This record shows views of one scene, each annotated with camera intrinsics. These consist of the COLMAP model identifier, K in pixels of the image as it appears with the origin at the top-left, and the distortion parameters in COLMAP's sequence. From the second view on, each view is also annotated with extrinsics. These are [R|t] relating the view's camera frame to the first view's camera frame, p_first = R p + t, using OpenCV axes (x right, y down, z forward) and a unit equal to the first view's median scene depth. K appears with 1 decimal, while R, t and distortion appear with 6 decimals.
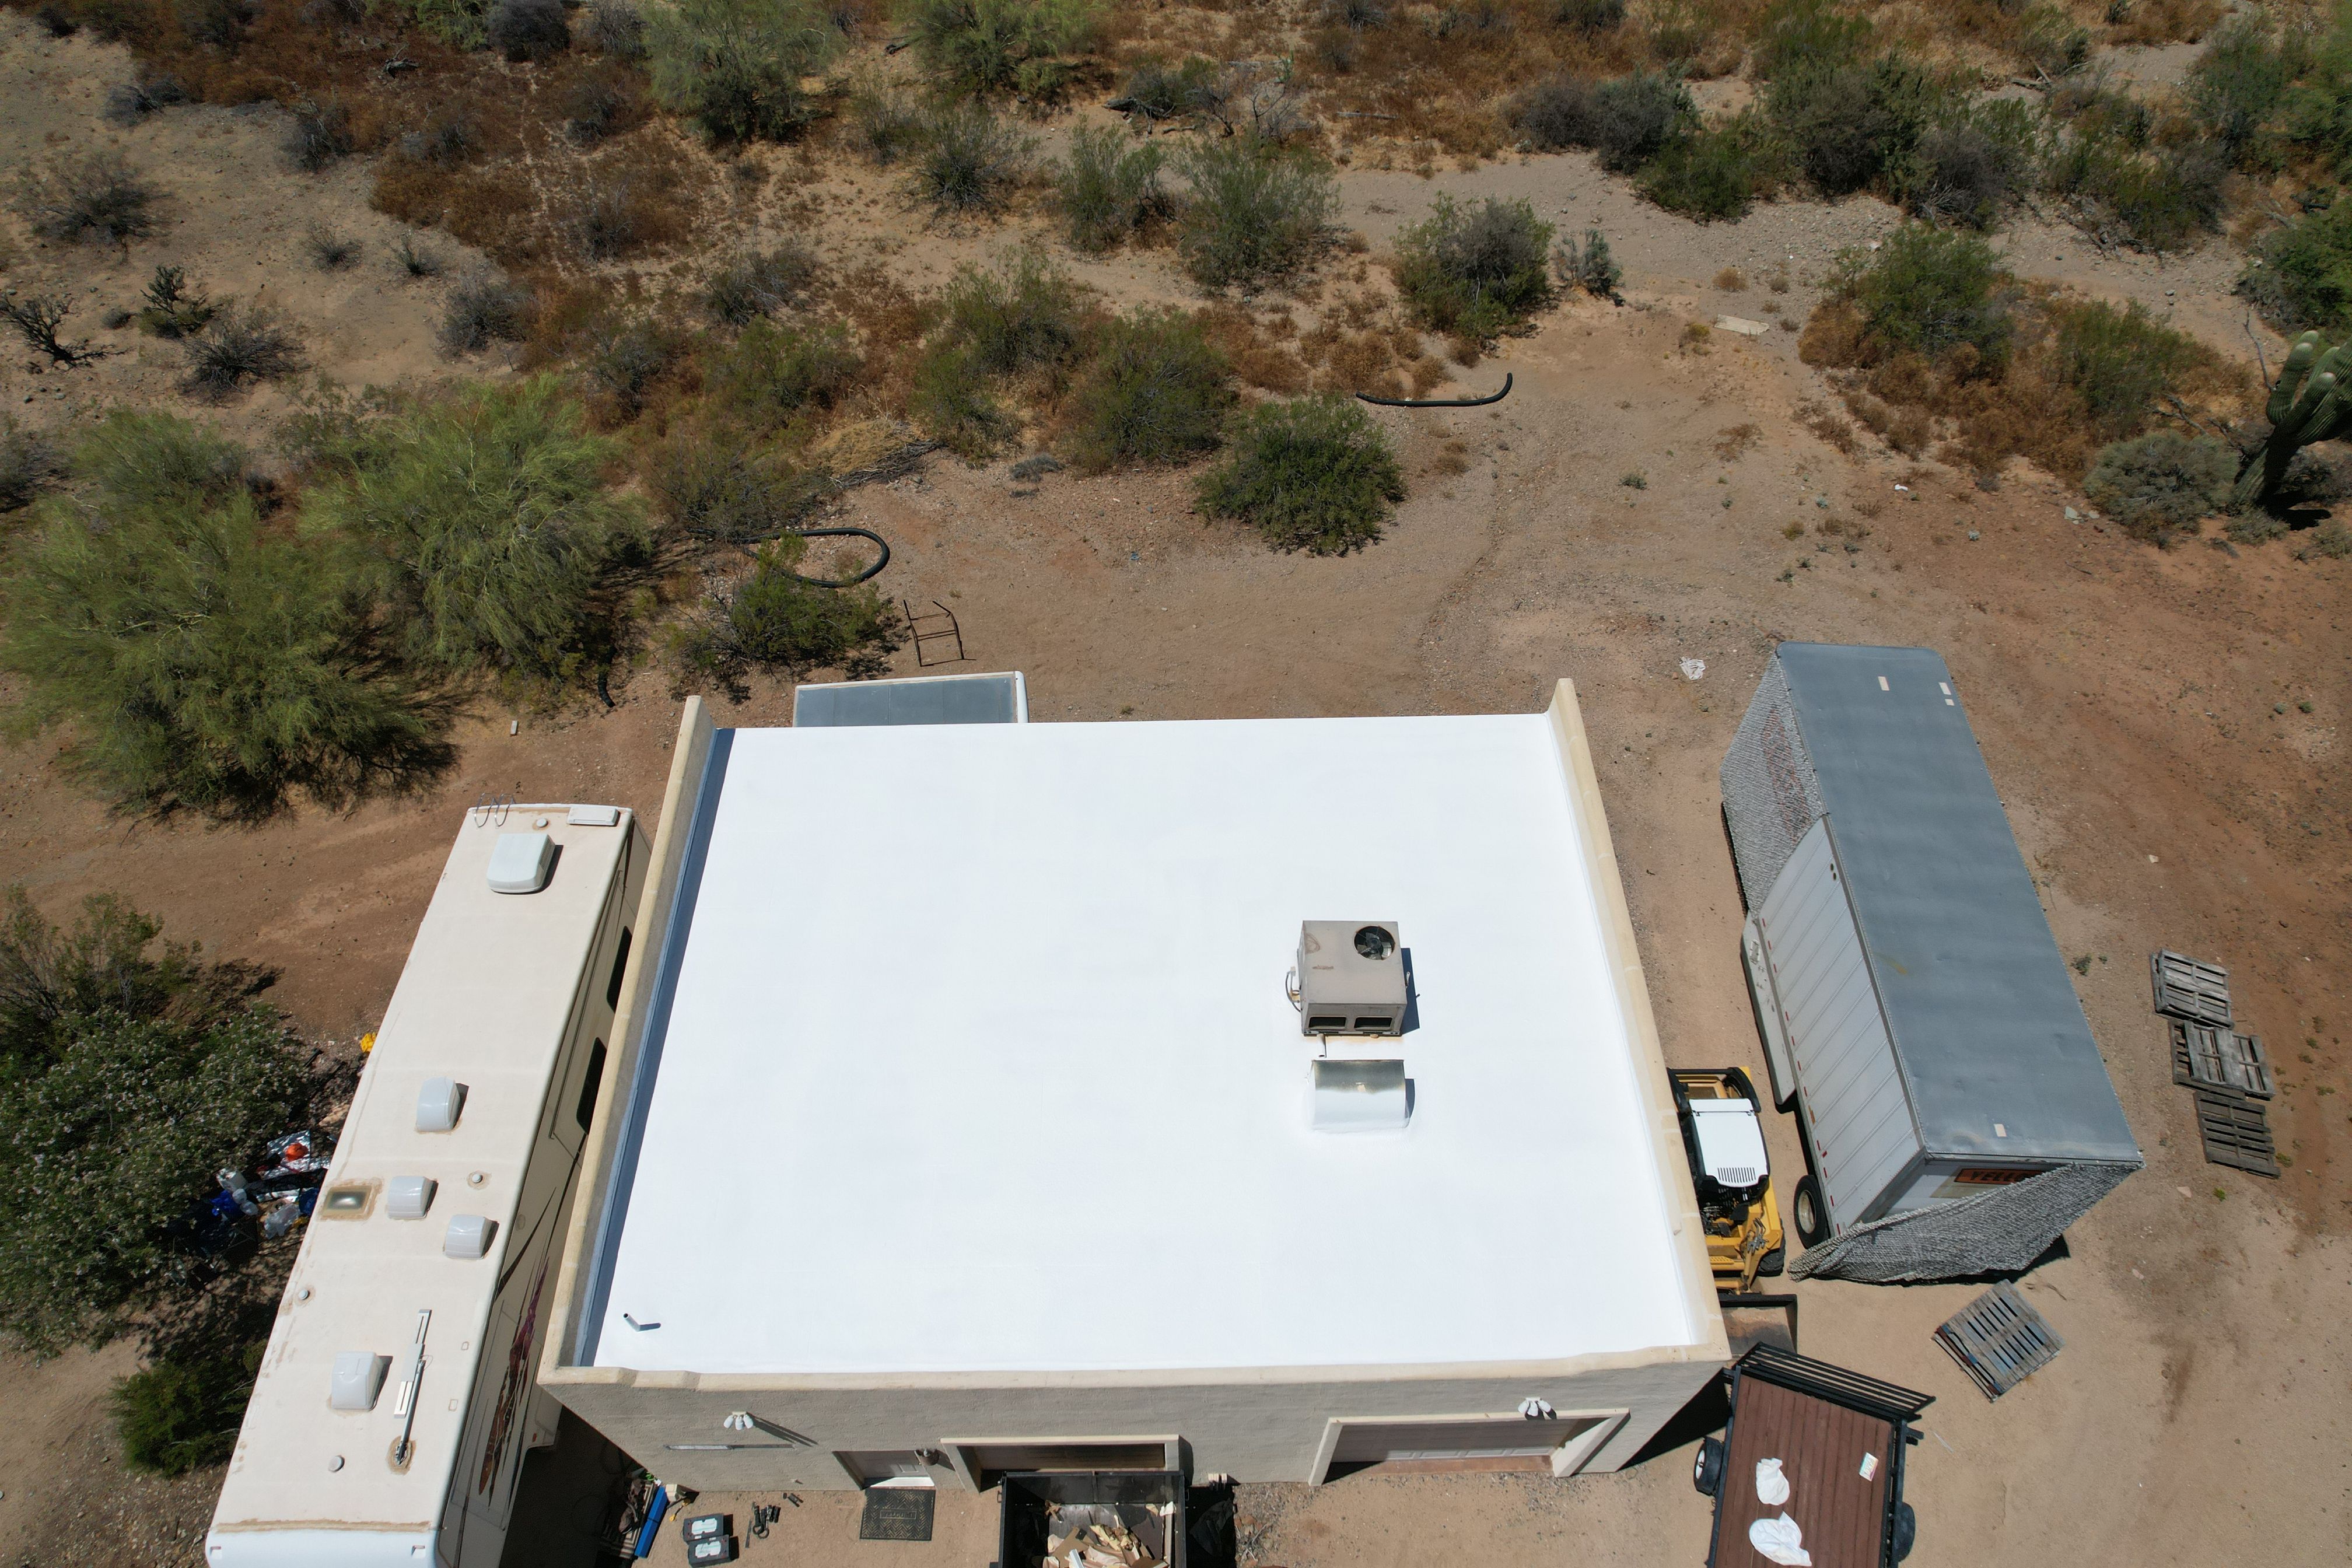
lens RADIAL K [[1507.6, 0, 1168.4], [0, 1507.6, 799.0], [0, 0, 1]] dist [-0.080604, 0.076606]
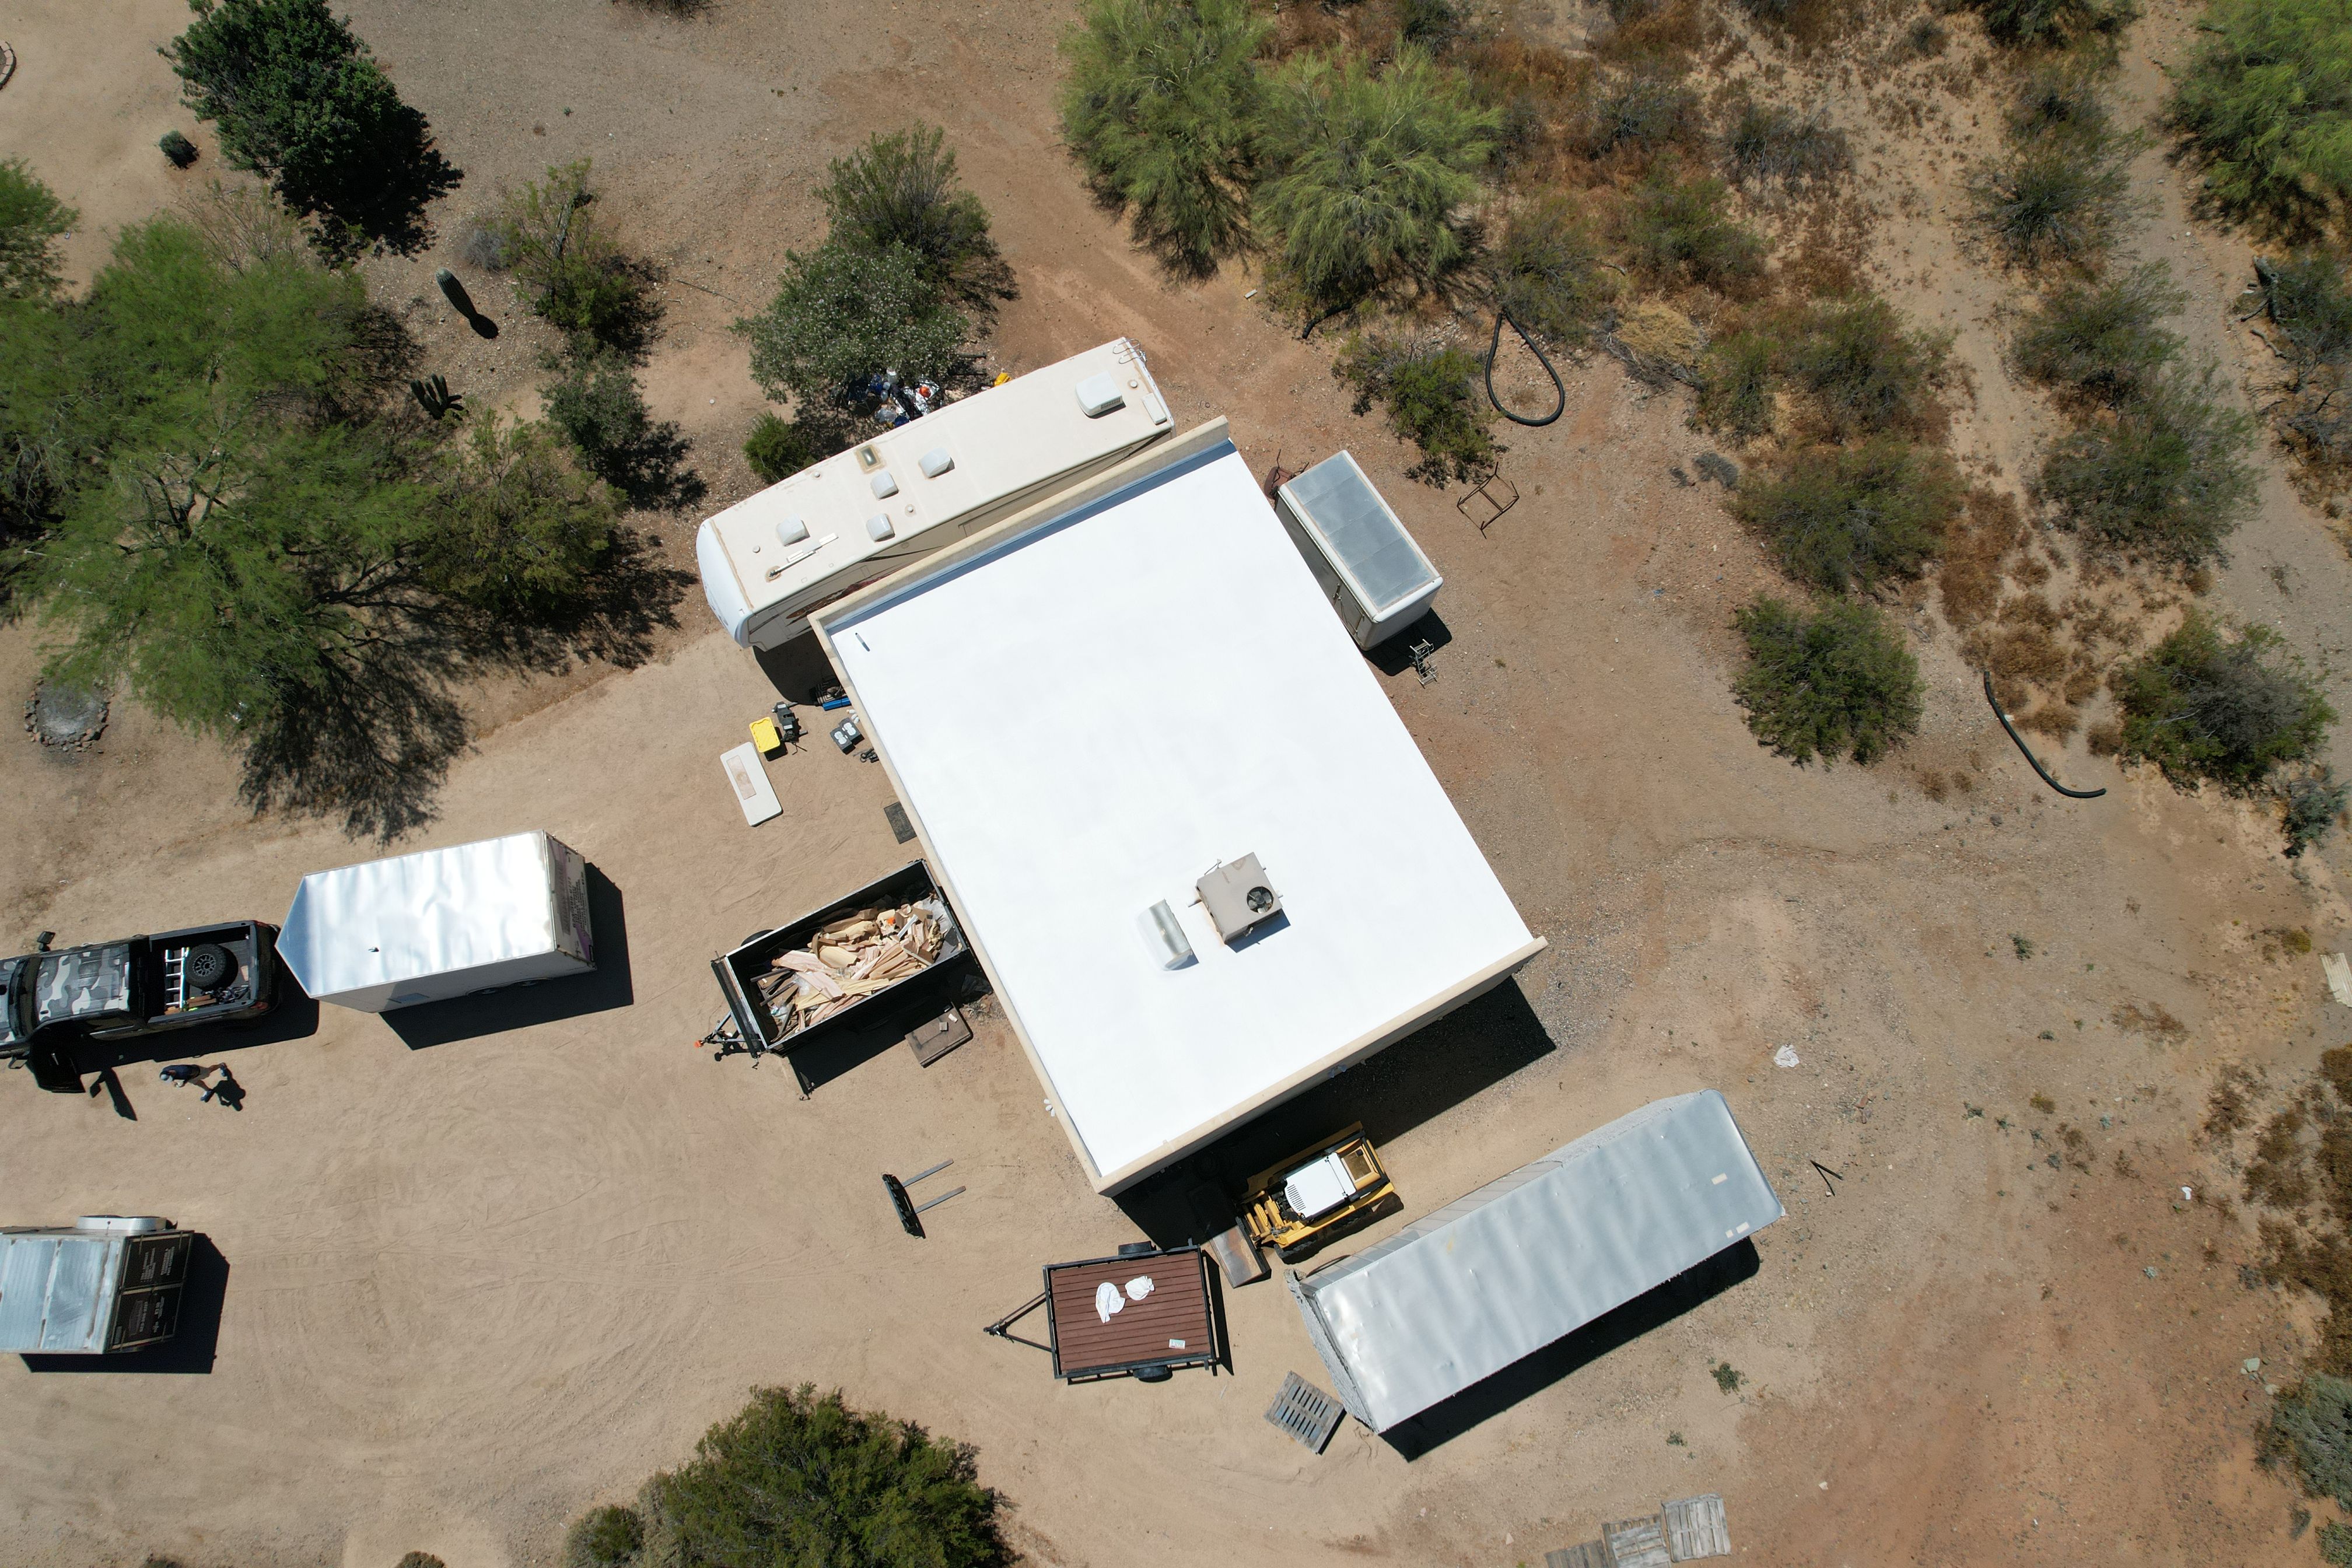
lens RADIAL K [[1507.6, 0, 1168.4], [0, 1507.6, 799.0], [0, 0, 1]] dist [-0.080604, 0.076606]
pose [[0.452054, 0.859129, -0.239884, 0.207625], [-0.710262, 0.509383, 0.485857, -0.349962], [0.539607, -0.049253, 0.840475, -0.174871]]
